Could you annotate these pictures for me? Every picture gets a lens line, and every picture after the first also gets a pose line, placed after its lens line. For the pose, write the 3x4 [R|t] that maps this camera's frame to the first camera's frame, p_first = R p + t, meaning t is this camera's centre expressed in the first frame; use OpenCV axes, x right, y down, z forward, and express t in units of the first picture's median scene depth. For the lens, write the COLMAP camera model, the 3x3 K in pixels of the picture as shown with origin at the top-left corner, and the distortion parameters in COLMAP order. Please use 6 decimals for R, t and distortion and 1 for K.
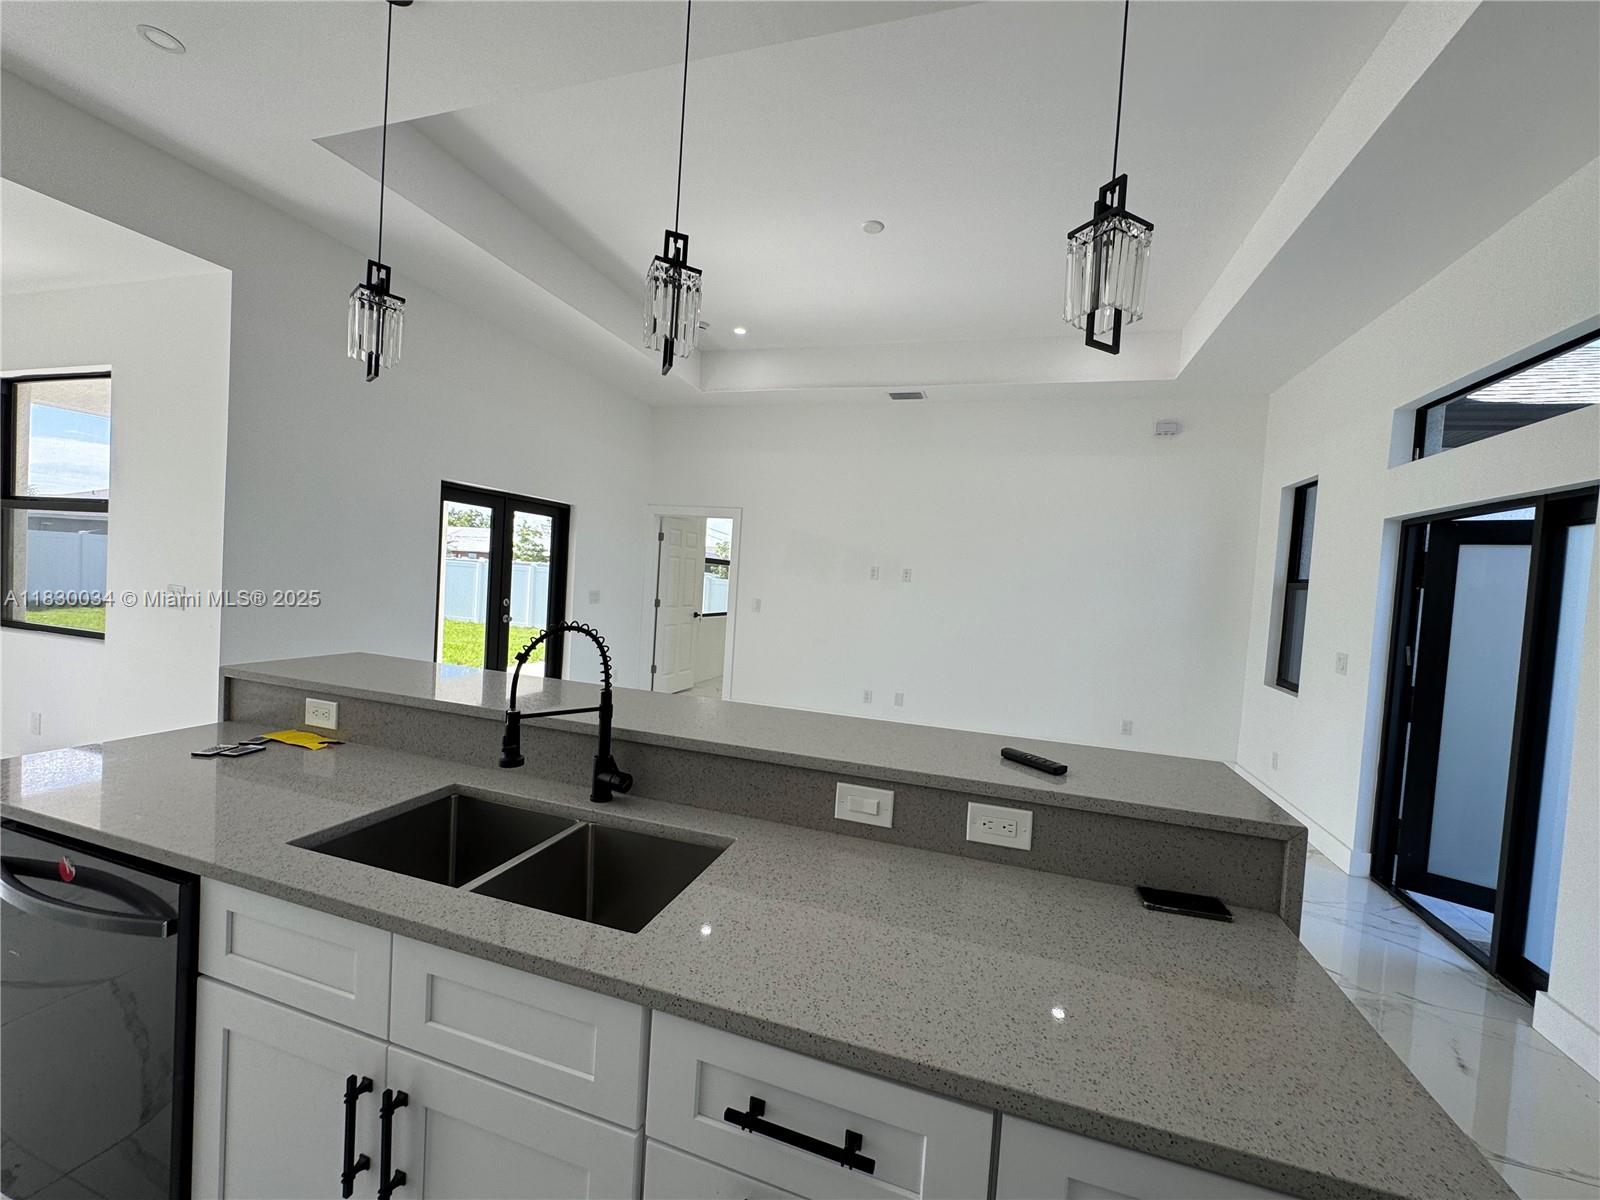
lens RADIAL K [[647.6, 0, 802.2], [0, 647.6, 593.1], [0, 0, 1]] dist [-0.003656, 0.001579]
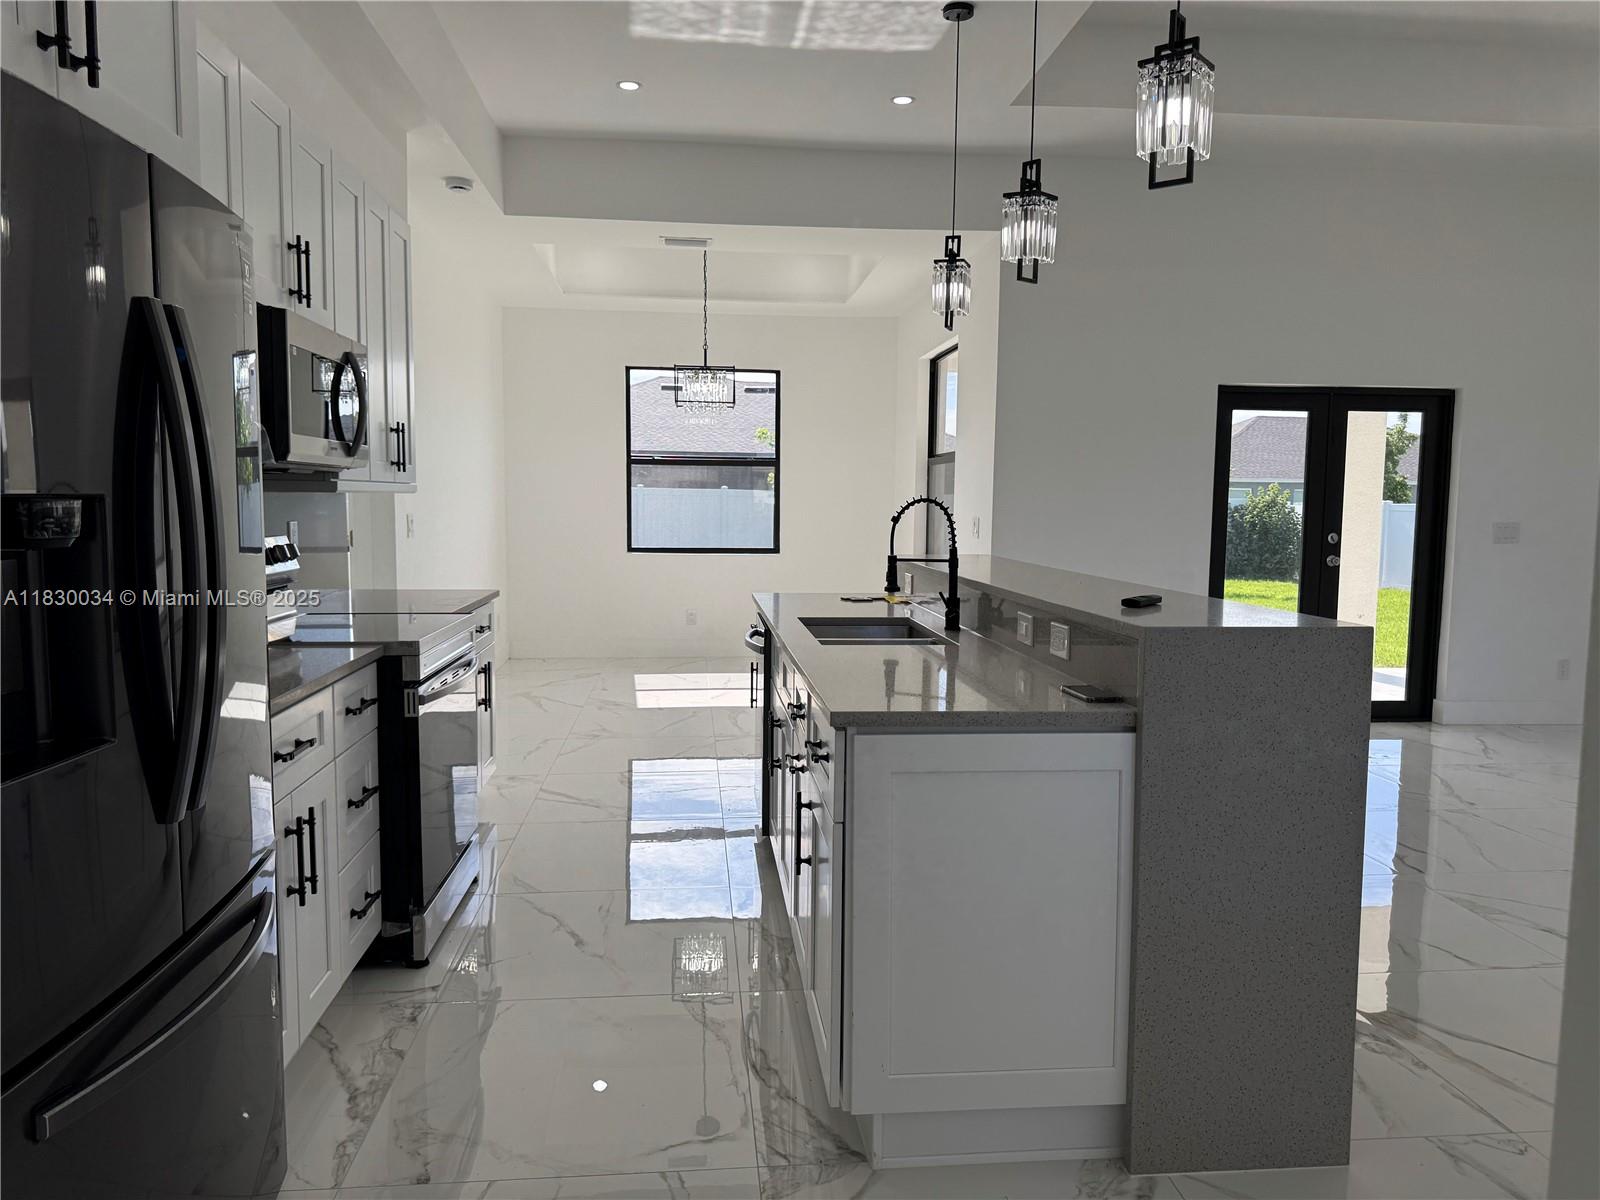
lens RADIAL K [[1145.7, 0, 797.3], [0, 1145.7, 595.5], [0, 0, 1]] dist [0.058702, -0.073781]
pose [[0.404006, 0.019042, -0.914558, 1.728374], [-0.006452, 0.999818, 0.017967, 0.210193], [0.914734, -0.001358, 0.404055, -0.246595]]
